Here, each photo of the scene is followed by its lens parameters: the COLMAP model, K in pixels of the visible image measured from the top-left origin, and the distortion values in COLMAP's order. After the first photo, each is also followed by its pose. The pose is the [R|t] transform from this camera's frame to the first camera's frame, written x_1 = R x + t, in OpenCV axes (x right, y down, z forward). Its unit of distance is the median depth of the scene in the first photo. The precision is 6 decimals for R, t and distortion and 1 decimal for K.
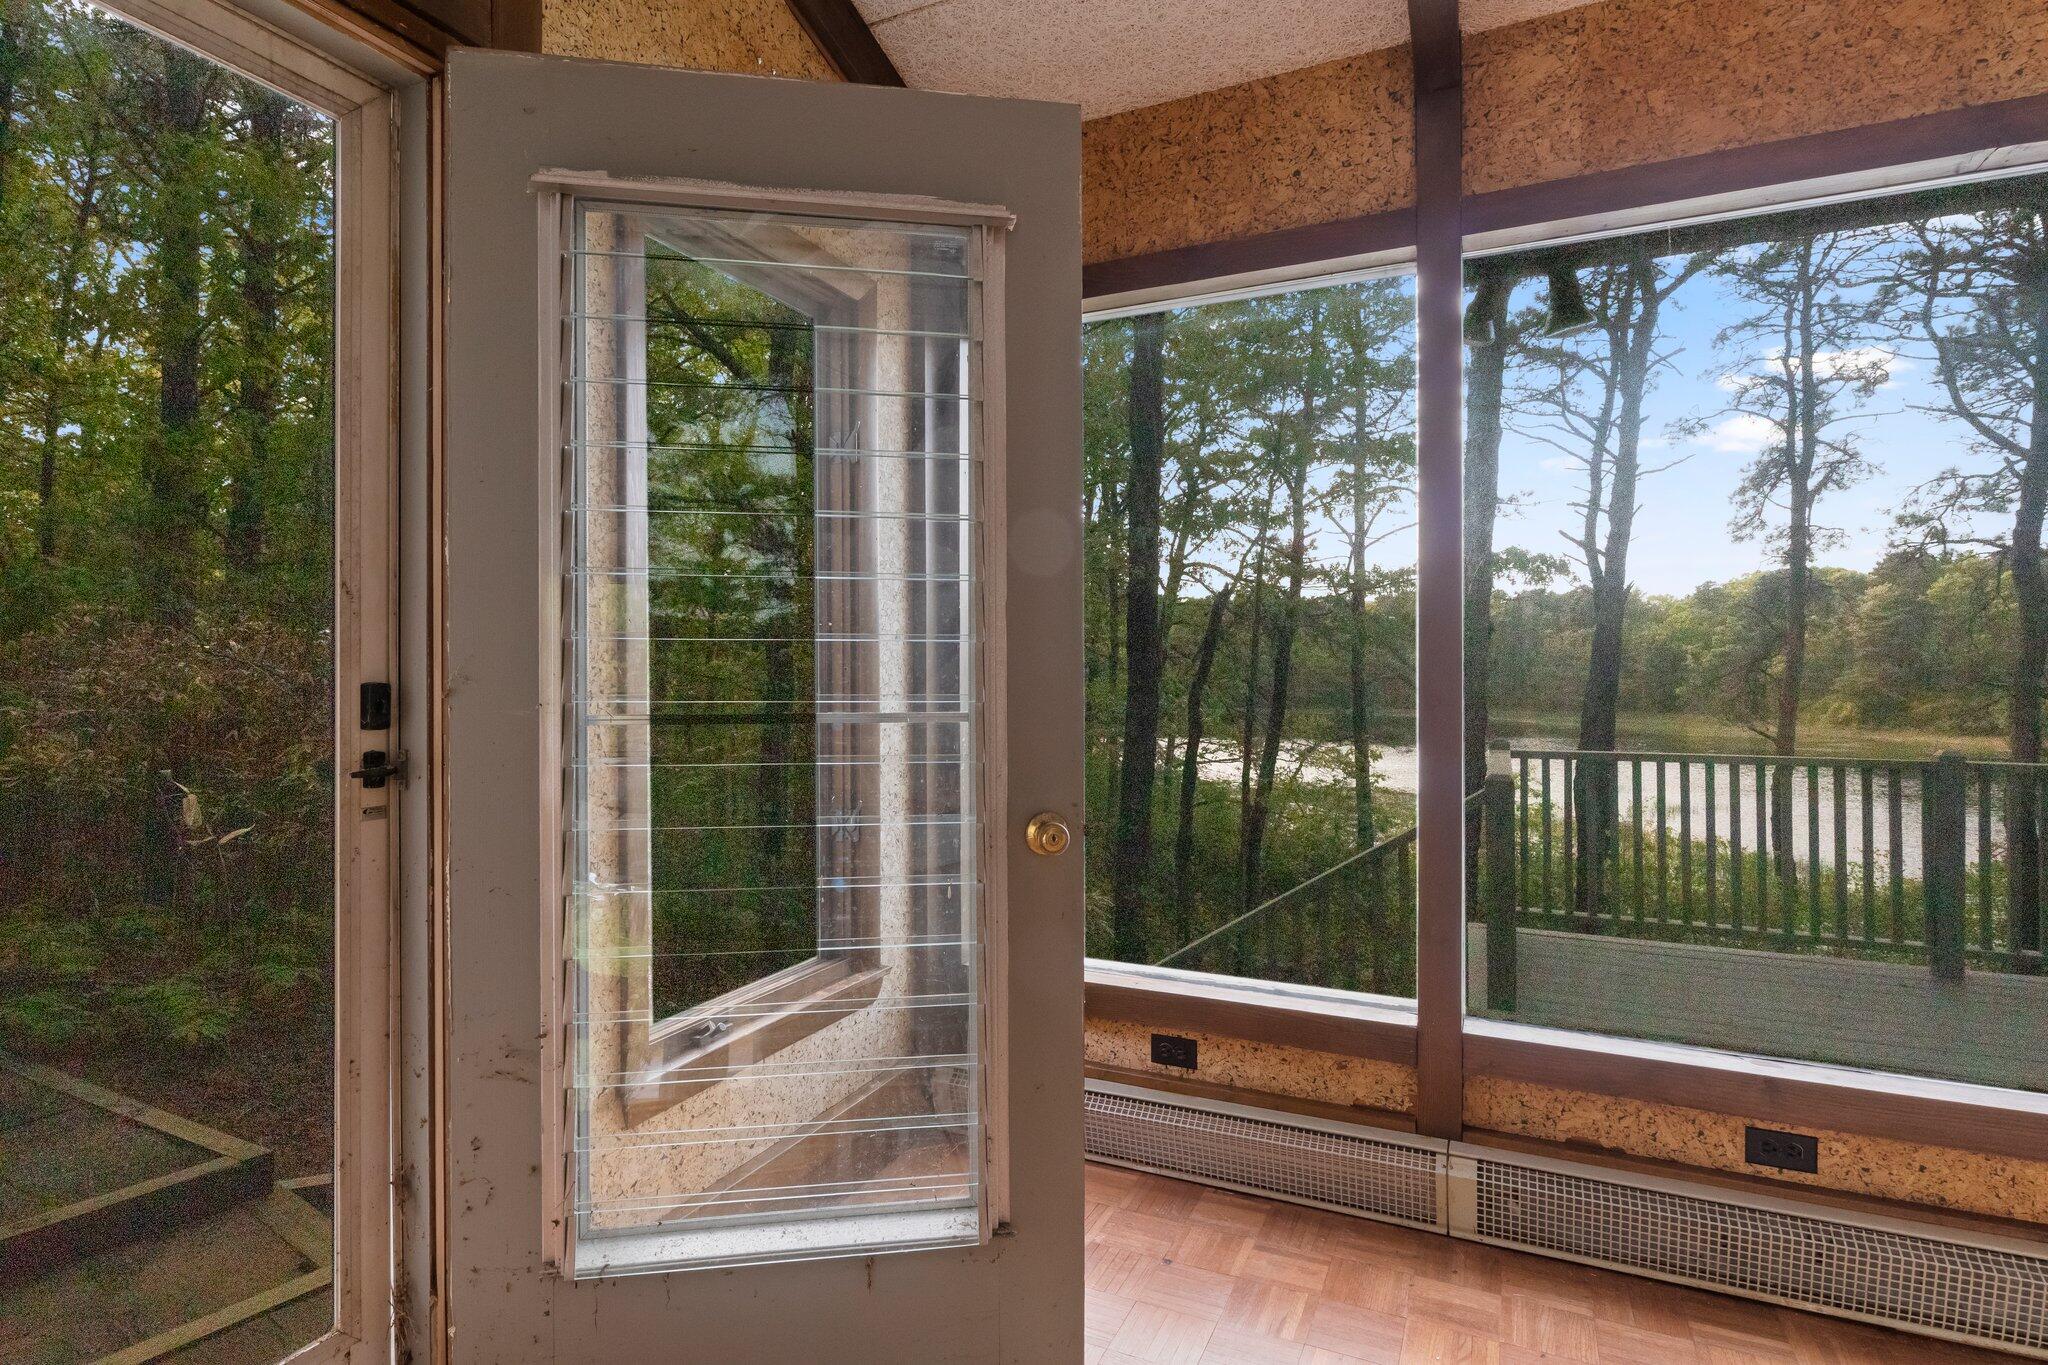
lens RADIAL K [[1070.2, 0, 1021.4], [0, 1070.2, 659.2], [0, 0, 1]] dist [-0.000058, -0.000020]
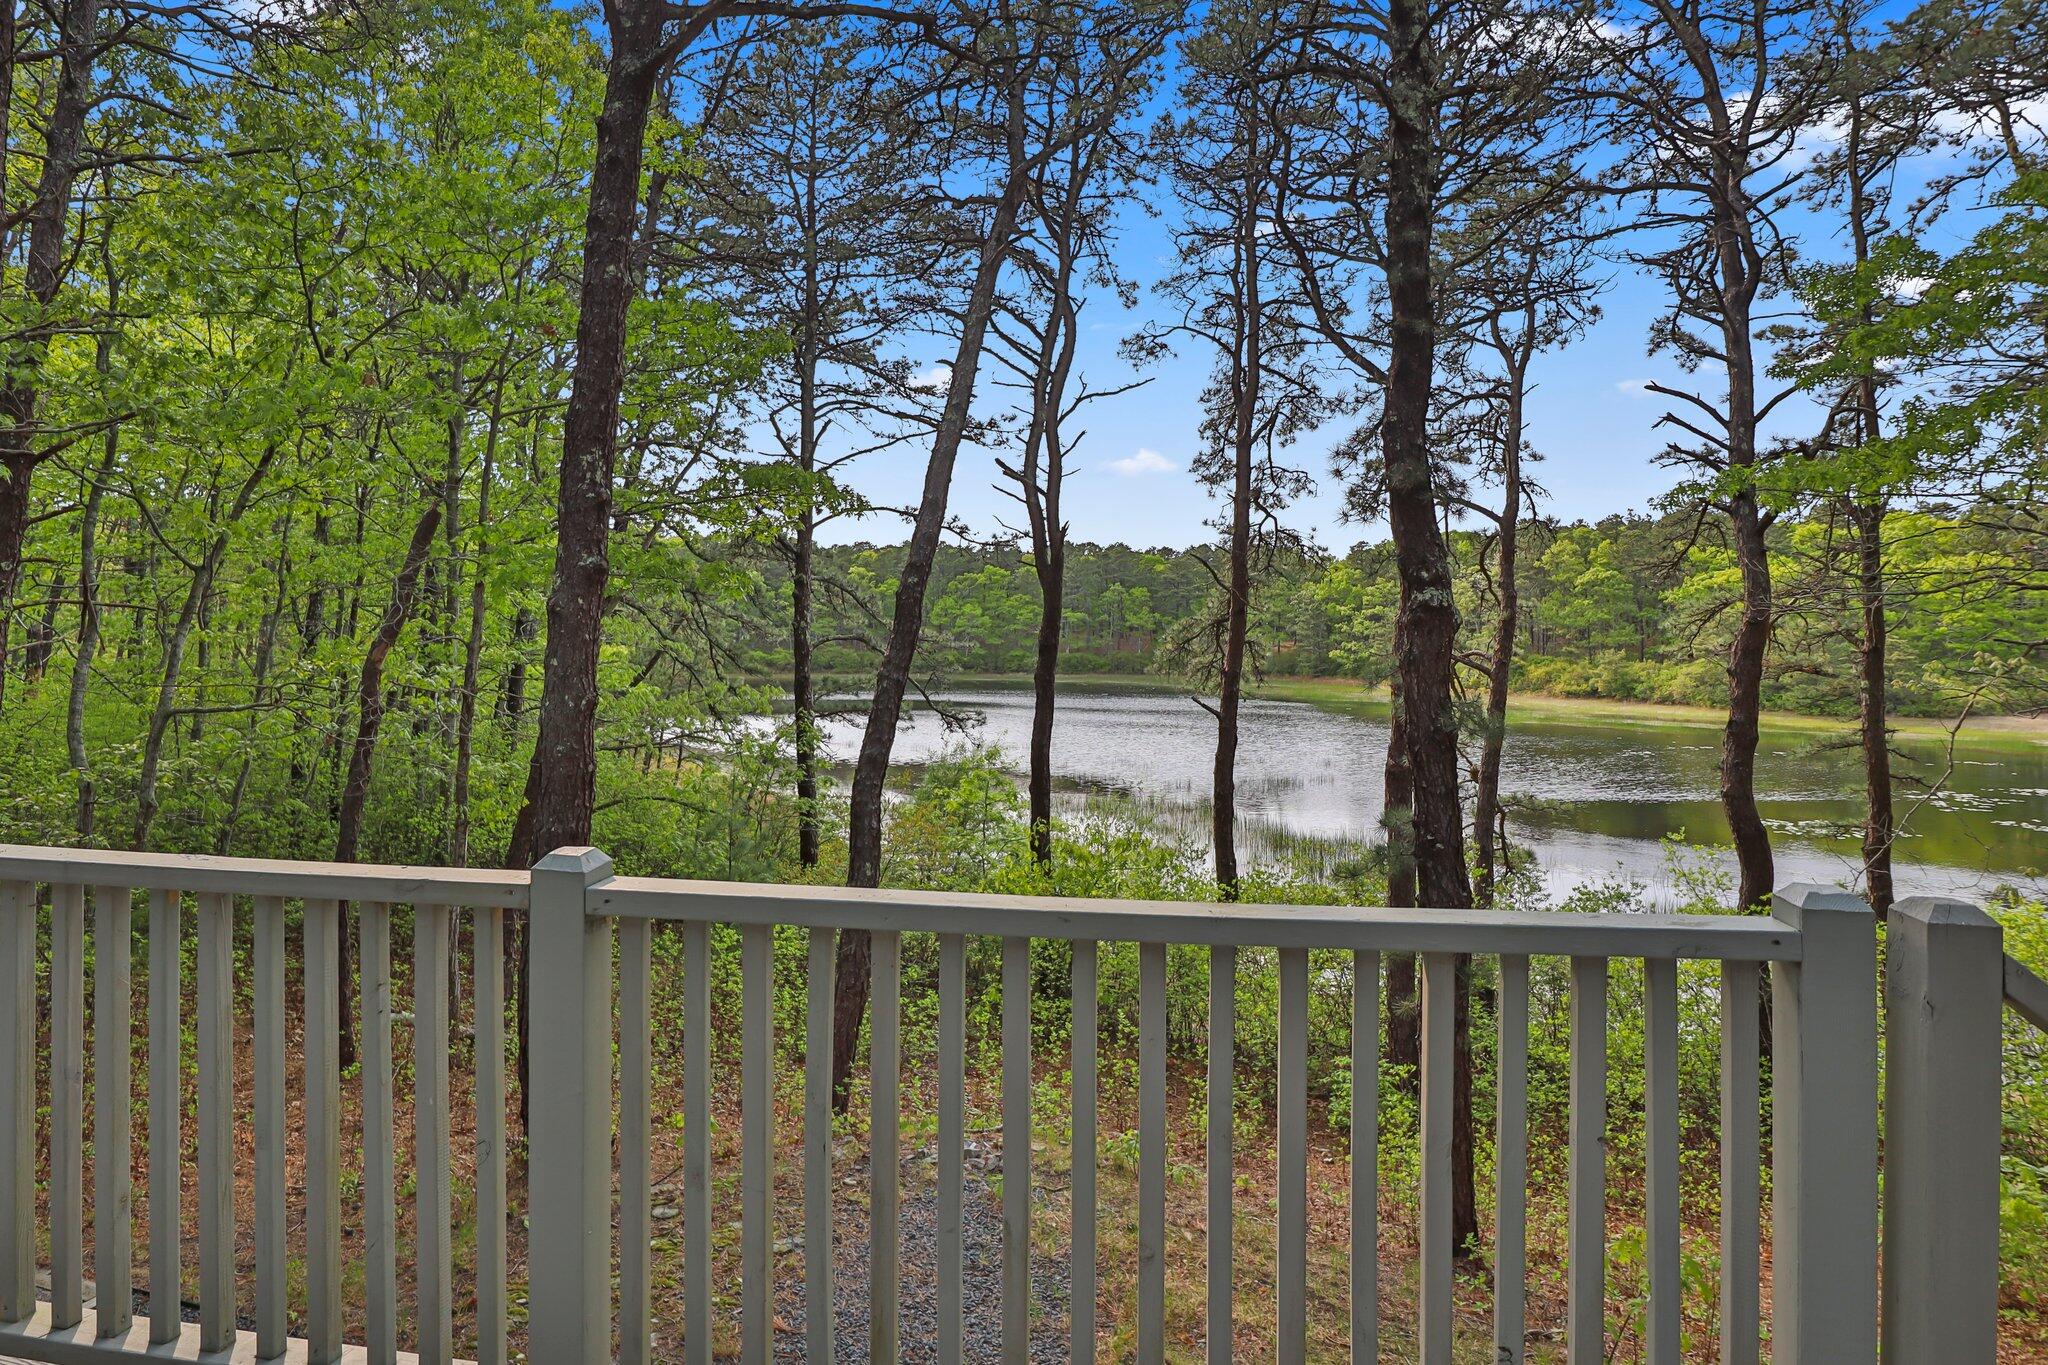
lens RADIAL K [[1228.2, 0, 995.0], [0, 1228.2, 592.6], [0, 0, 1]] dist [-0.042578, 0.001957]
pose [[0.966472, 0.016364, 0.256252, 0.263958], [-0.011378, 0.999716, -0.020926, 0.002353], [-0.256522, 0.017309, 0.966384, 0.086340]]
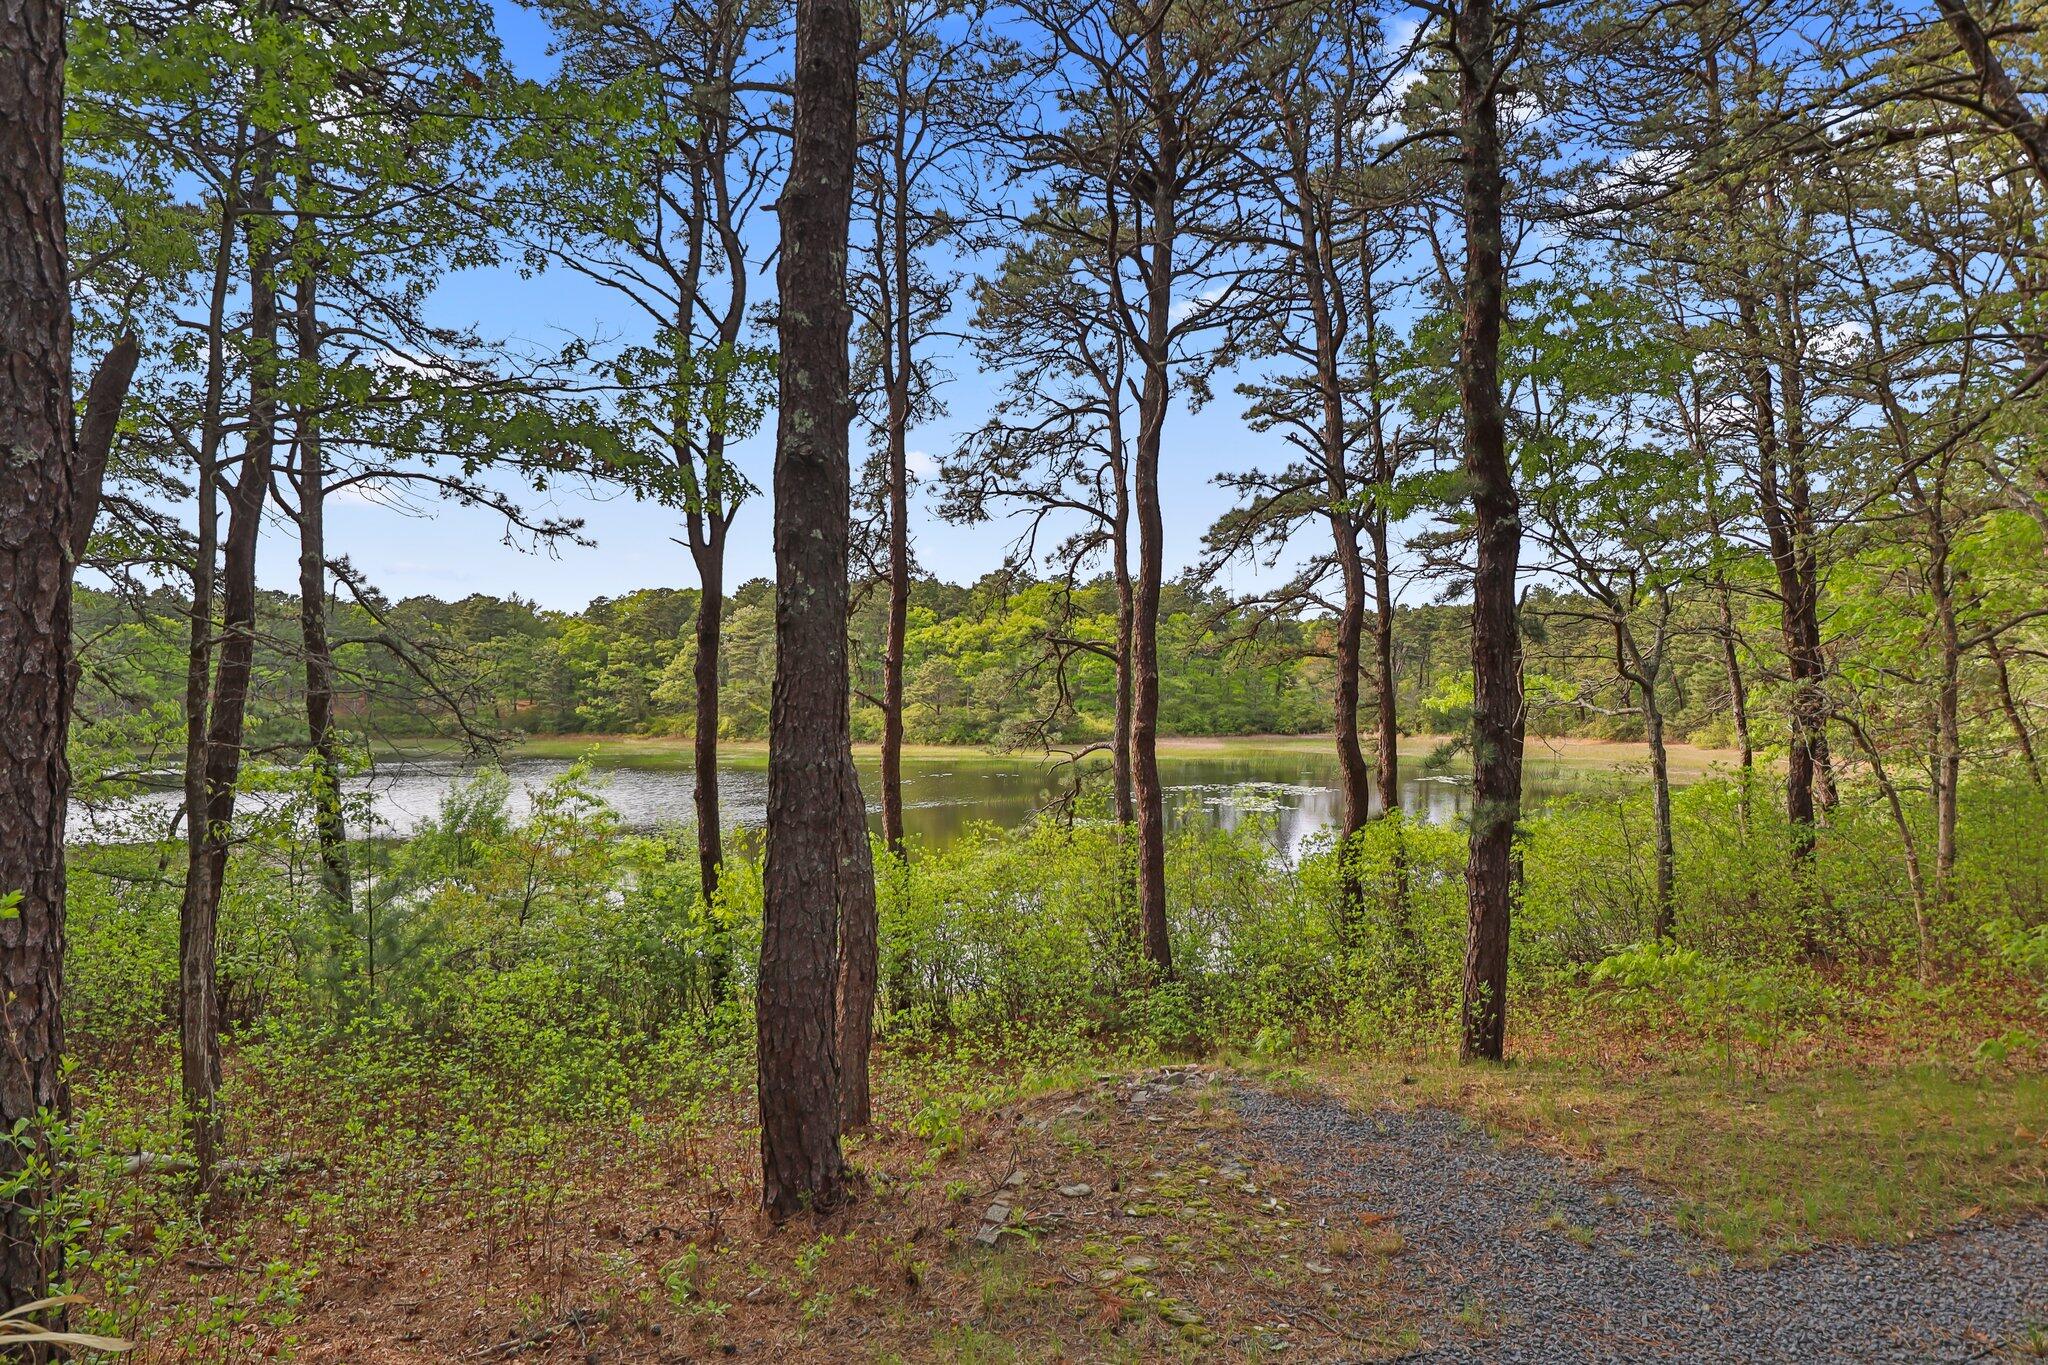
lens RADIAL K [[1205.3, 0, 1024.0], [0, 1205.3, 765.0], [0, 0, 1]] dist [-0.038678, 0.026157]
pose [[0.600218, -0.054321, 0.797990, 0.005640], [0.002570, 0.997817, 0.065990, 0.058977], [-0.799832, -0.037558, 0.599048, 0.317133]]
